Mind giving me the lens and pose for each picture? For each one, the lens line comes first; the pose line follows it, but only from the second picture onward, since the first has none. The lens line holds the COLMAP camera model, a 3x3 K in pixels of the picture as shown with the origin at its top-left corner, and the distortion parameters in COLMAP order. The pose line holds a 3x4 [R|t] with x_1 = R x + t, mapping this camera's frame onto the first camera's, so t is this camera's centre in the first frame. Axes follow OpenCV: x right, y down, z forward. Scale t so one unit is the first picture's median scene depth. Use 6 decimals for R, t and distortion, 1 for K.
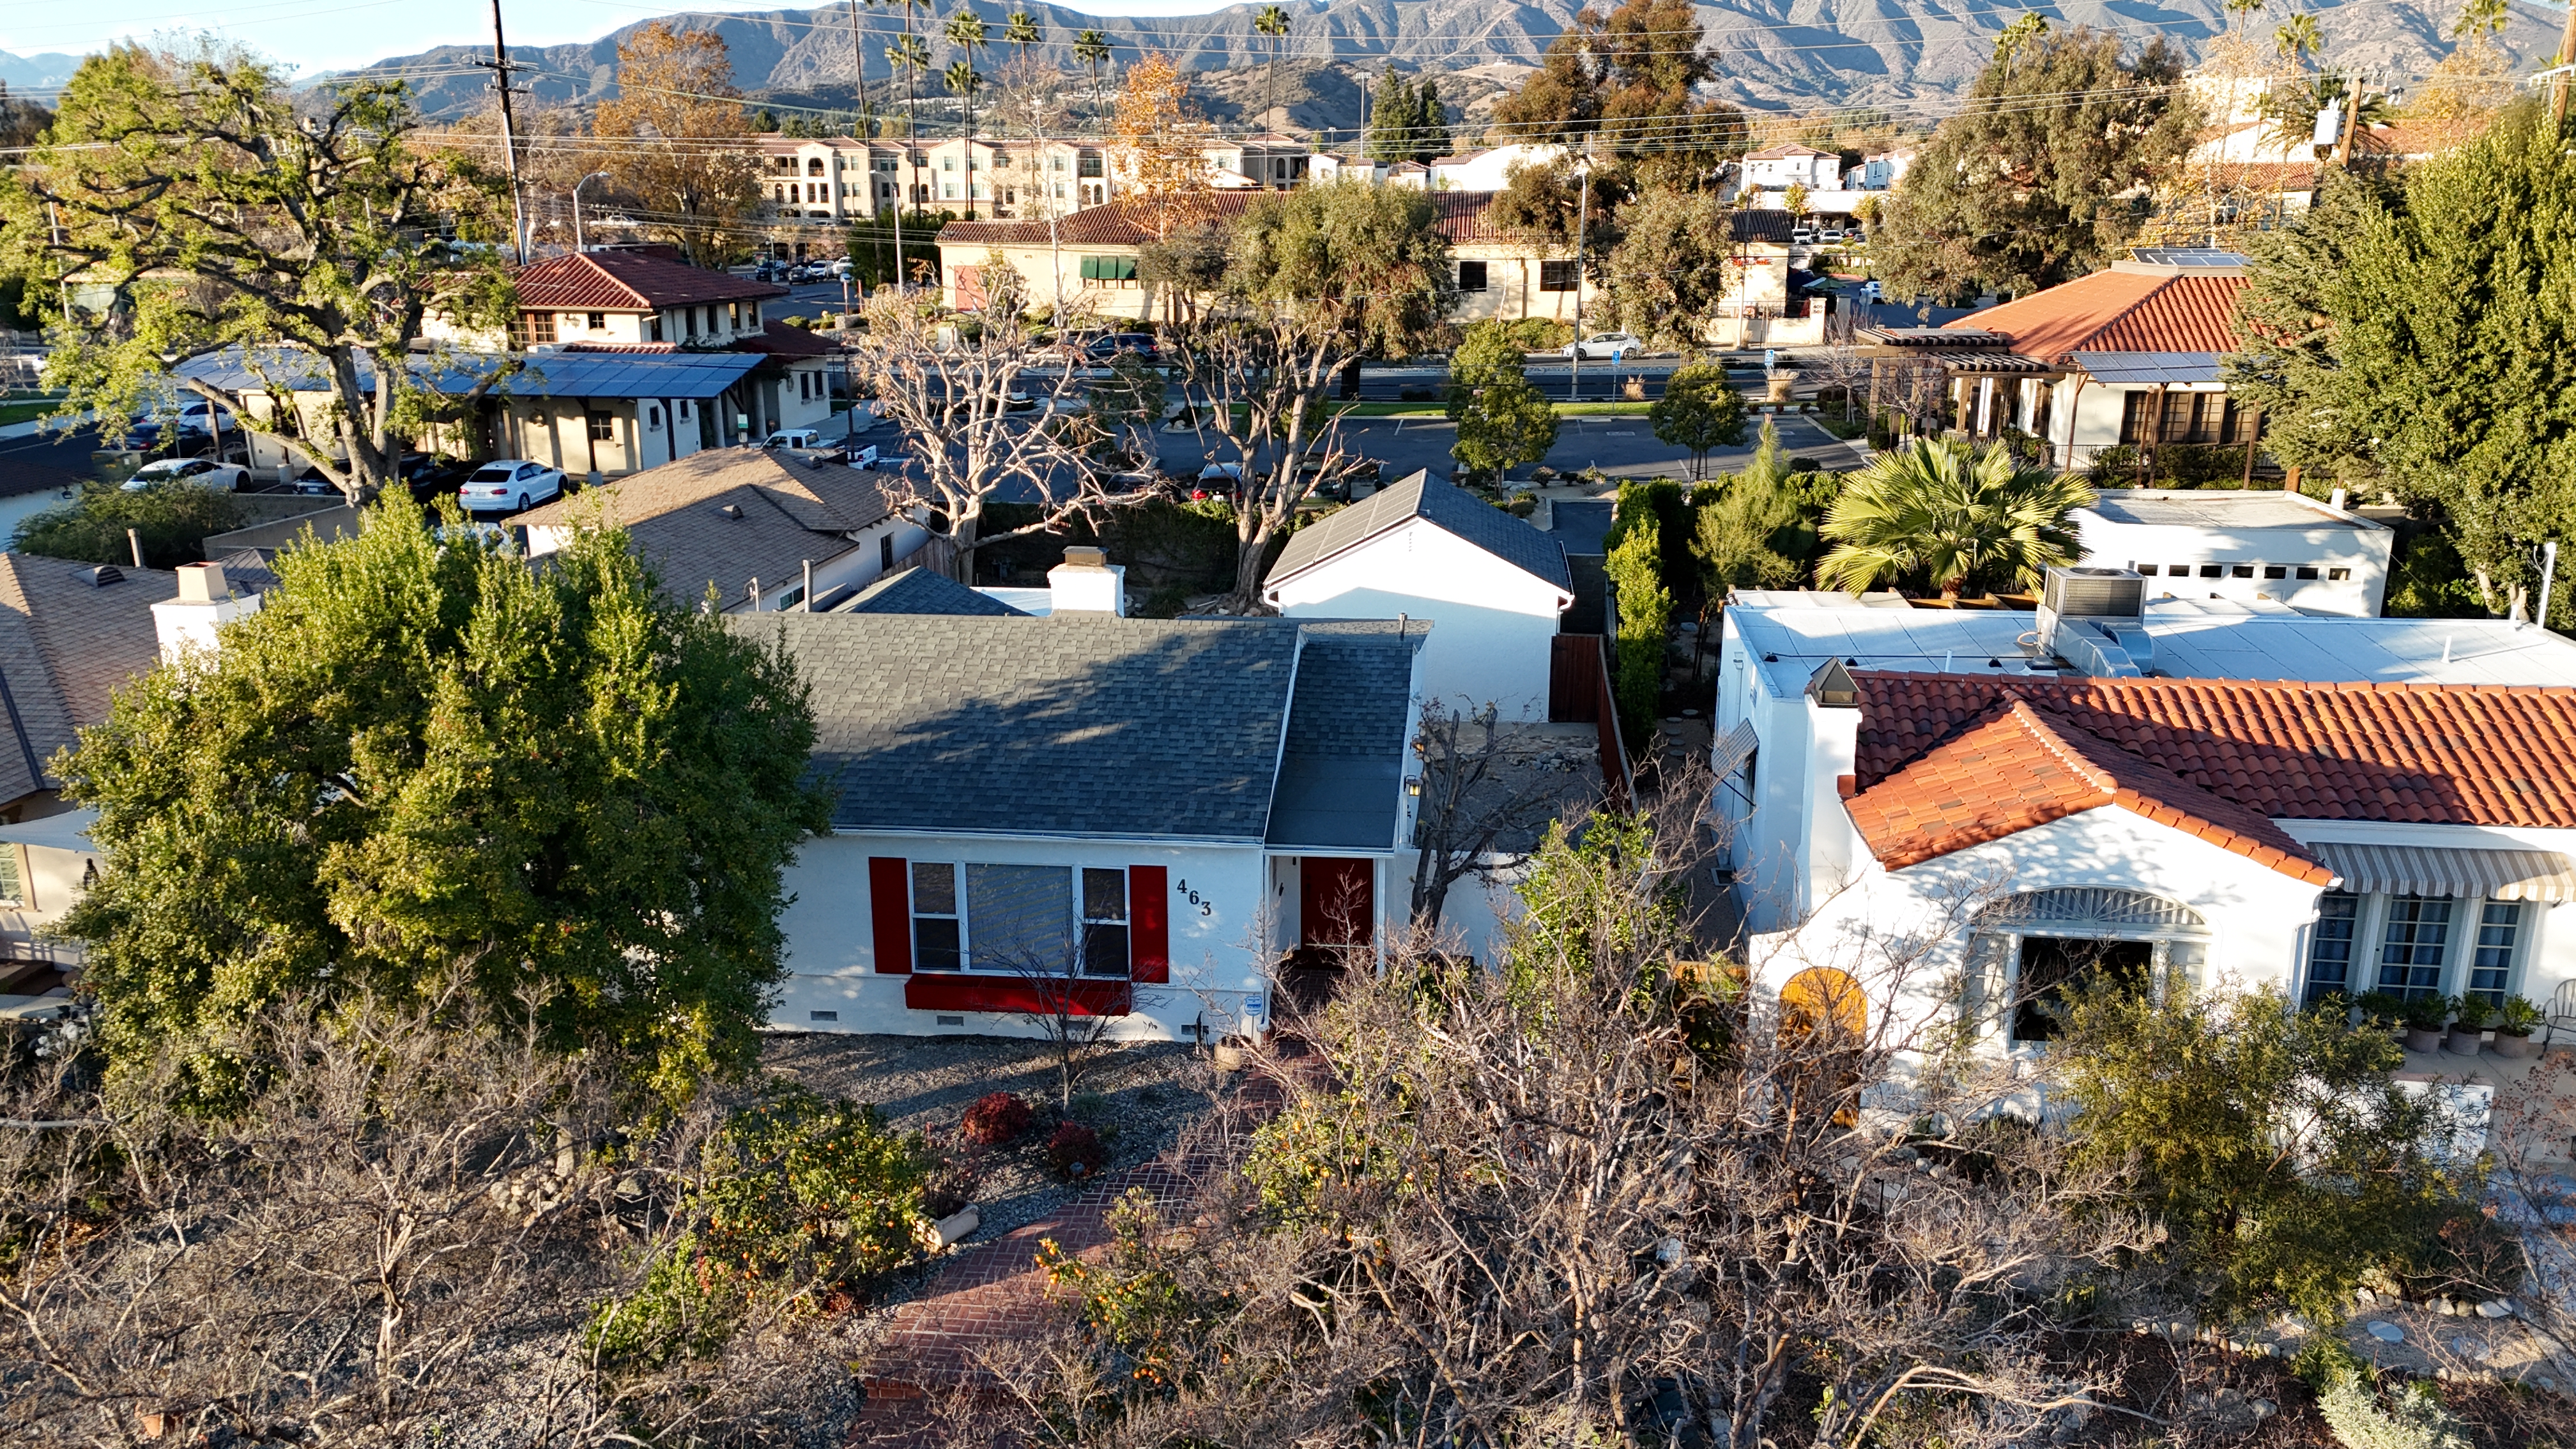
lens RADIAL K [[1867.8, 0, 1279.4], [0, 1867.8, 727.1], [0, 0, 1]] dist [0.081752, -0.079328]
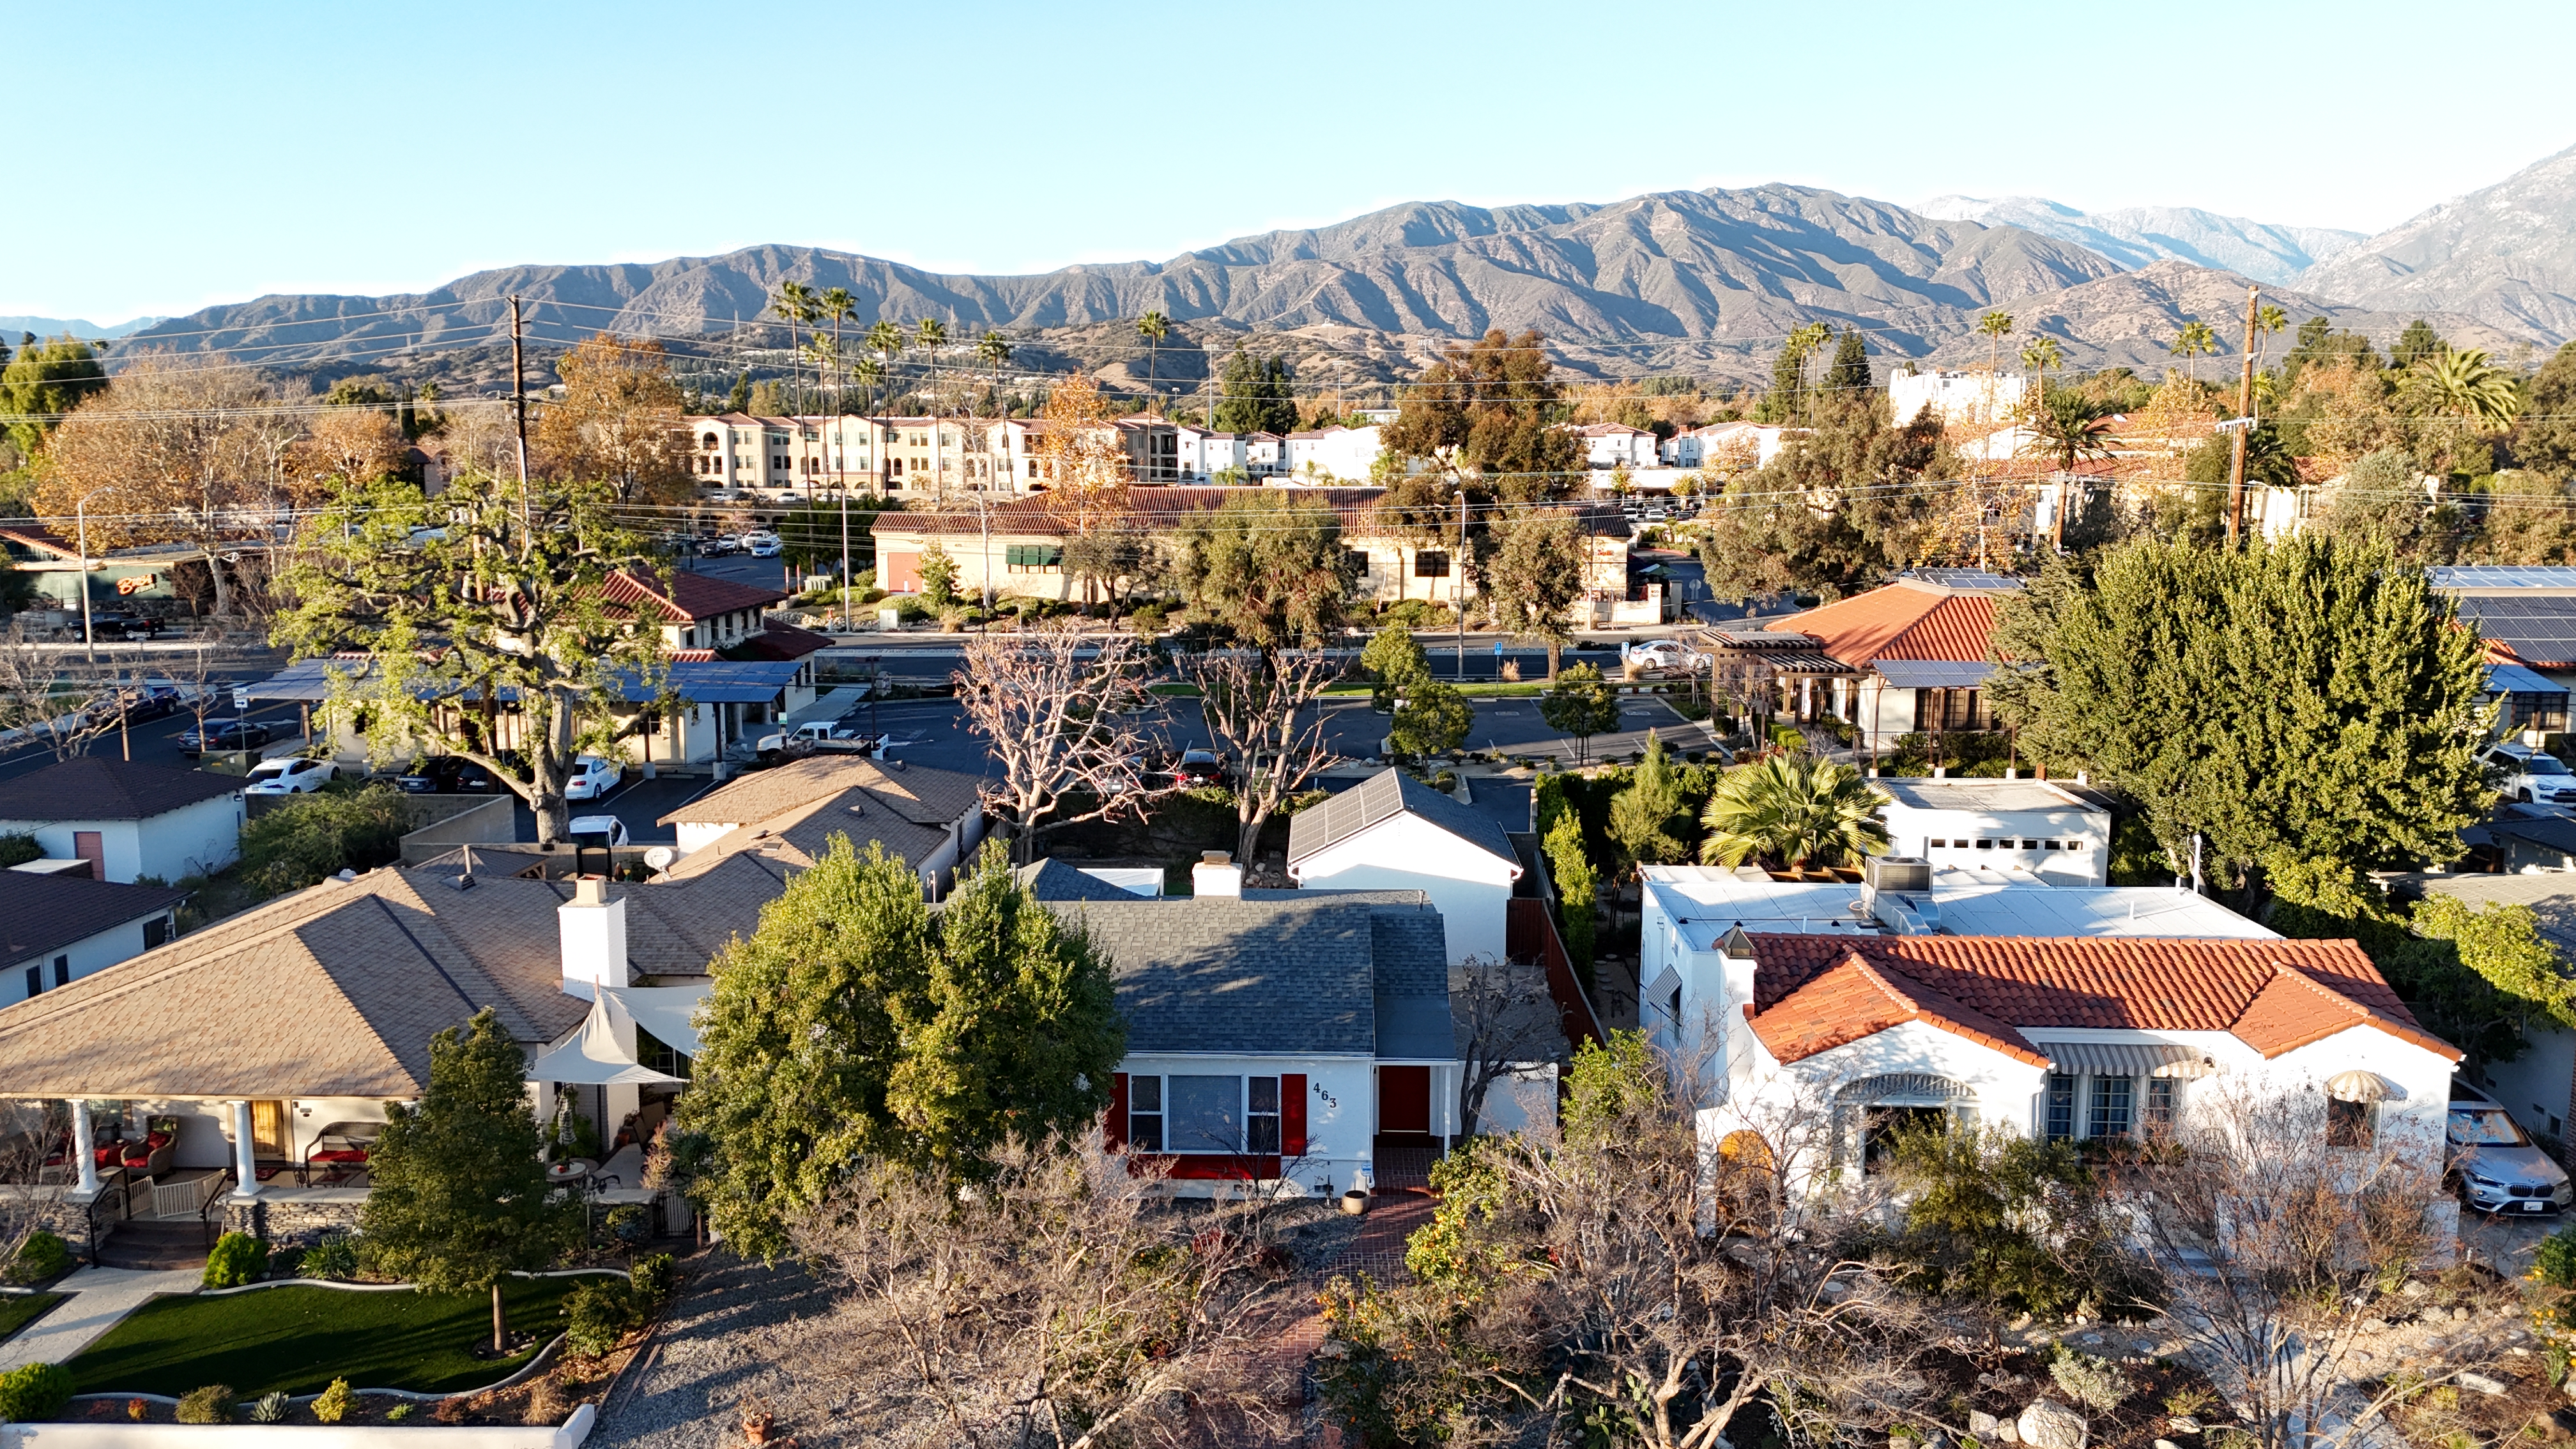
lens RADIAL K [[1867.8, 0, 1277.1], [0, 1867.8, 727.8], [0, 0, 1]] dist [0.081752, -0.079328]
pose [[0.996401, -0.008429, 0.084348, -0.124602], [0.018848, 0.992165, -0.123506, -0.009316], [-0.082646, 0.124651, 0.988753, -0.304764]]
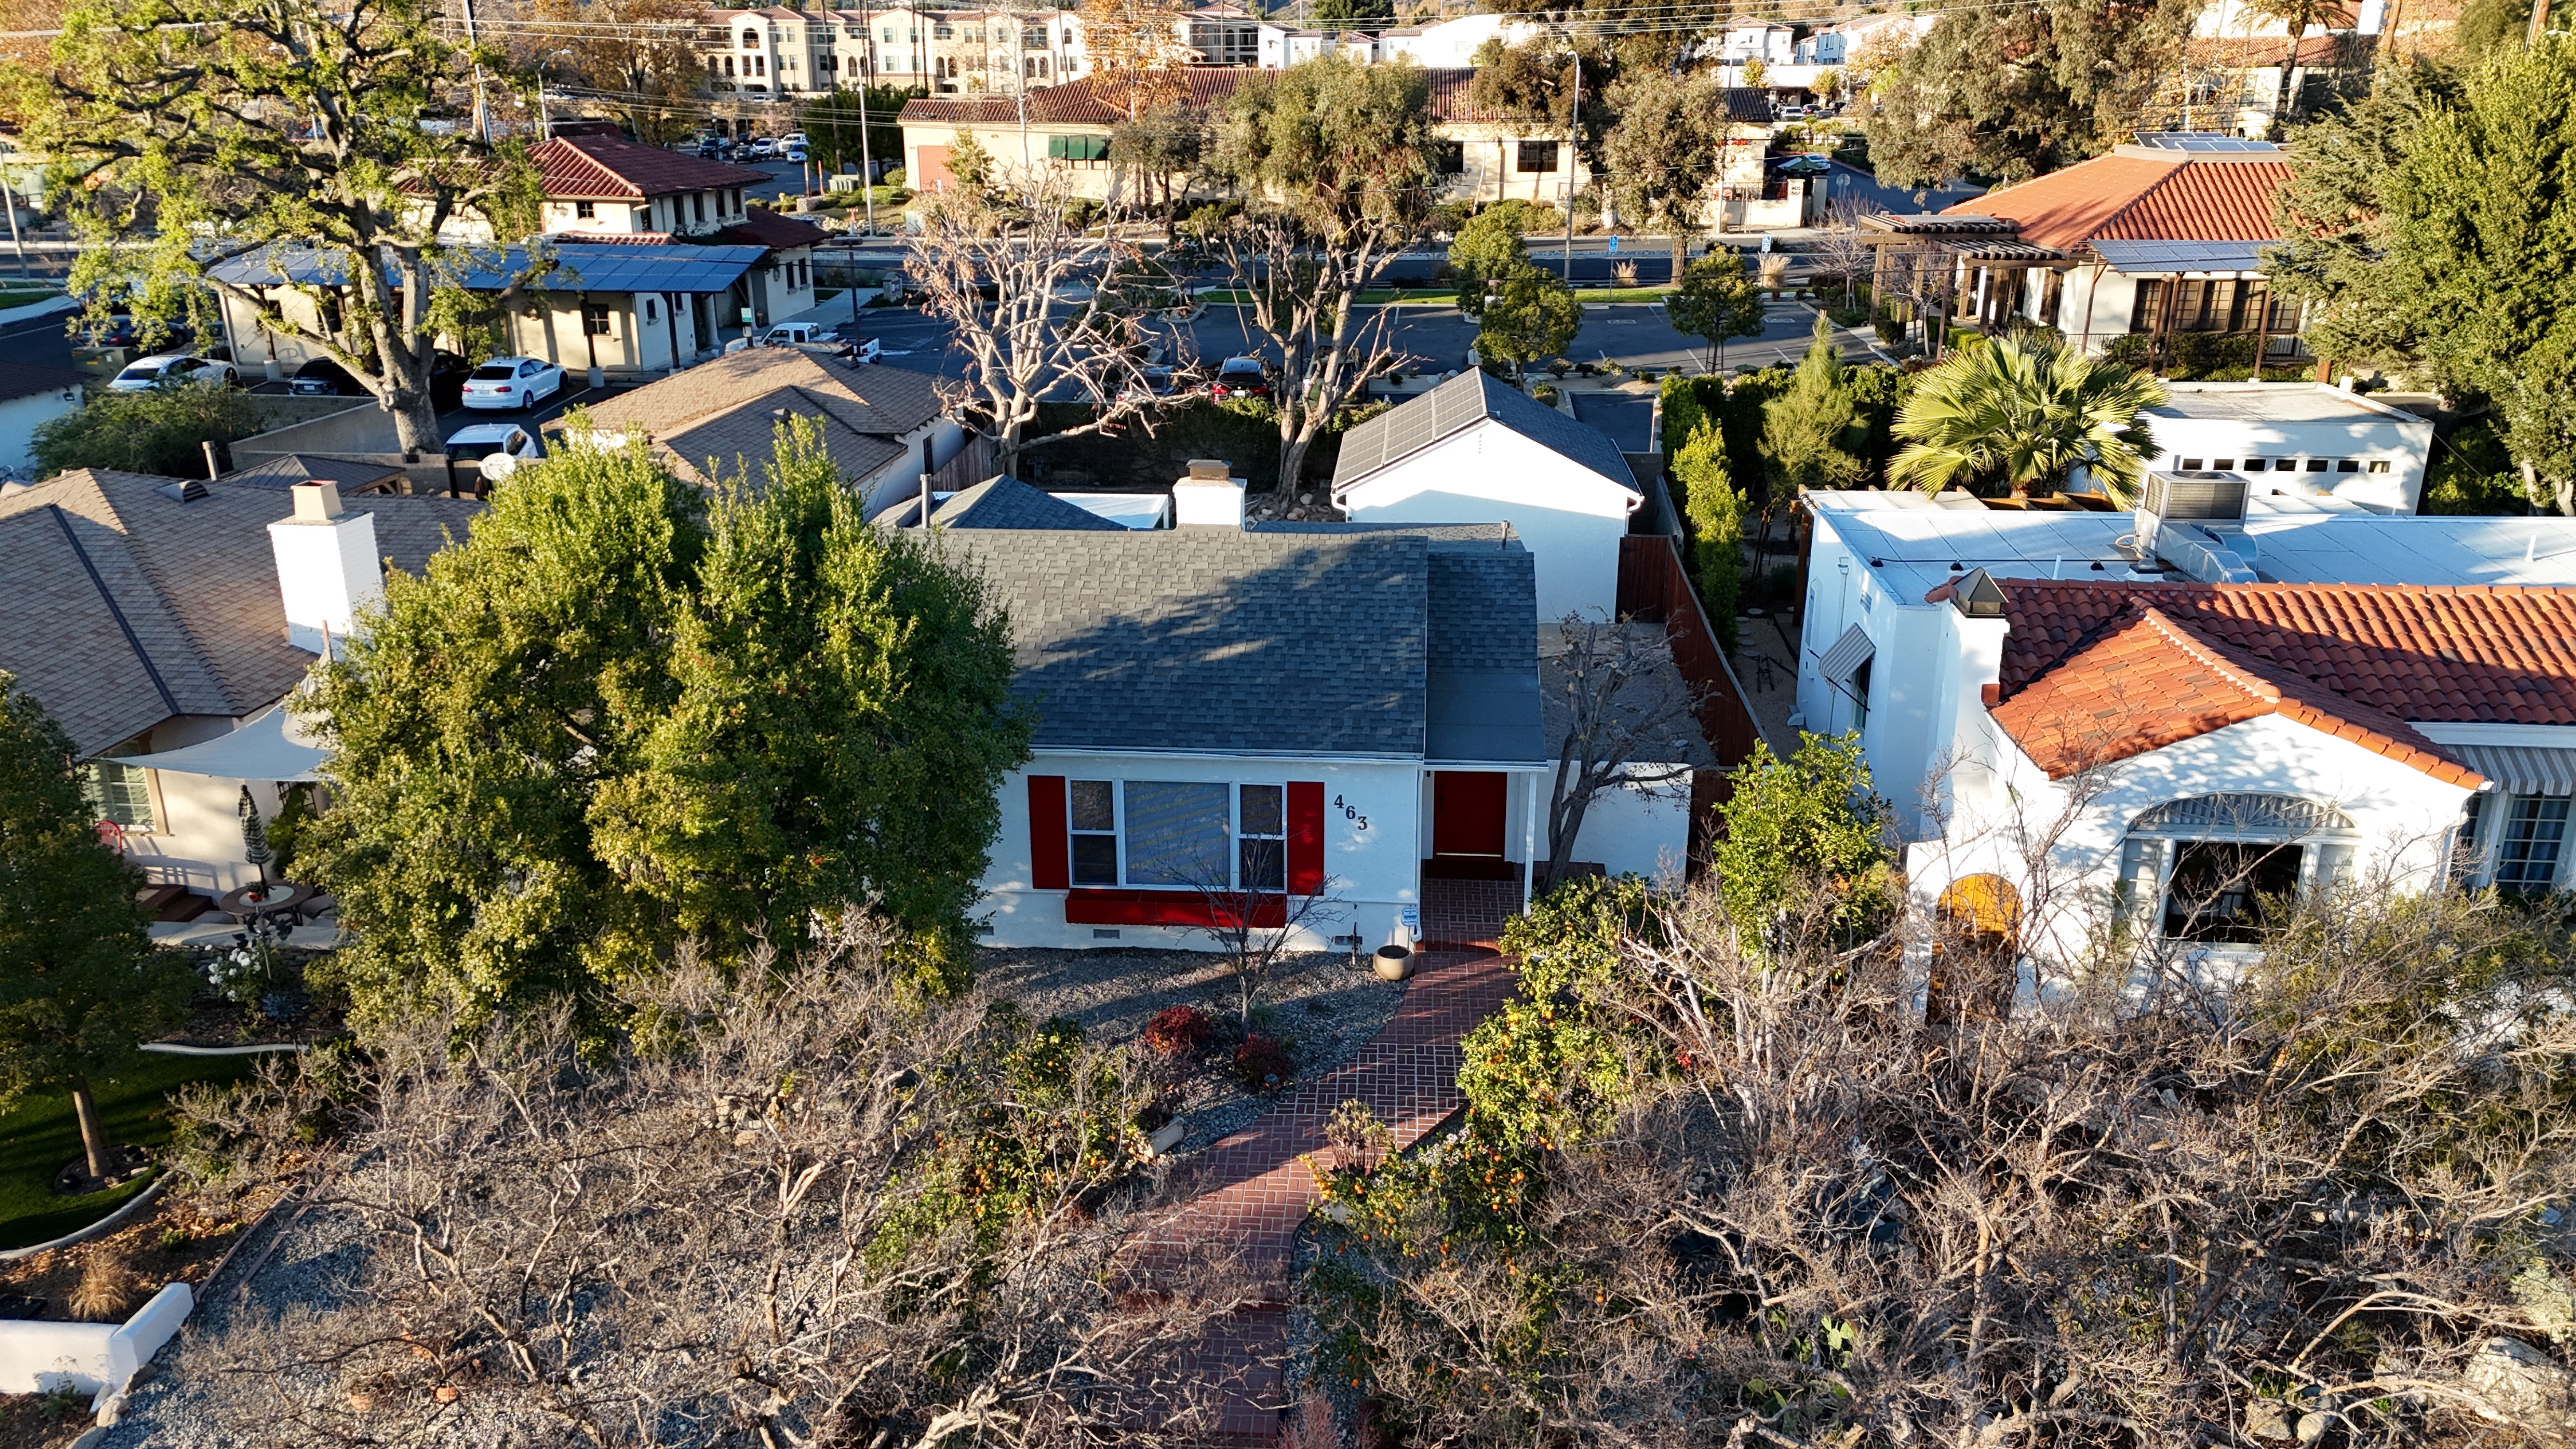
lens RADIAL K [[1867.8, 0, 1277.1], [0, 1867.8, 727.9], [0, 0, 1]] dist [0.081752, -0.079328]
pose [[0.999392, -0.011359, 0.032957, -0.071536], [0.009279, 0.997995, 0.062605, -0.011046], [-0.033602, -0.062261, 0.997494, -0.004777]]
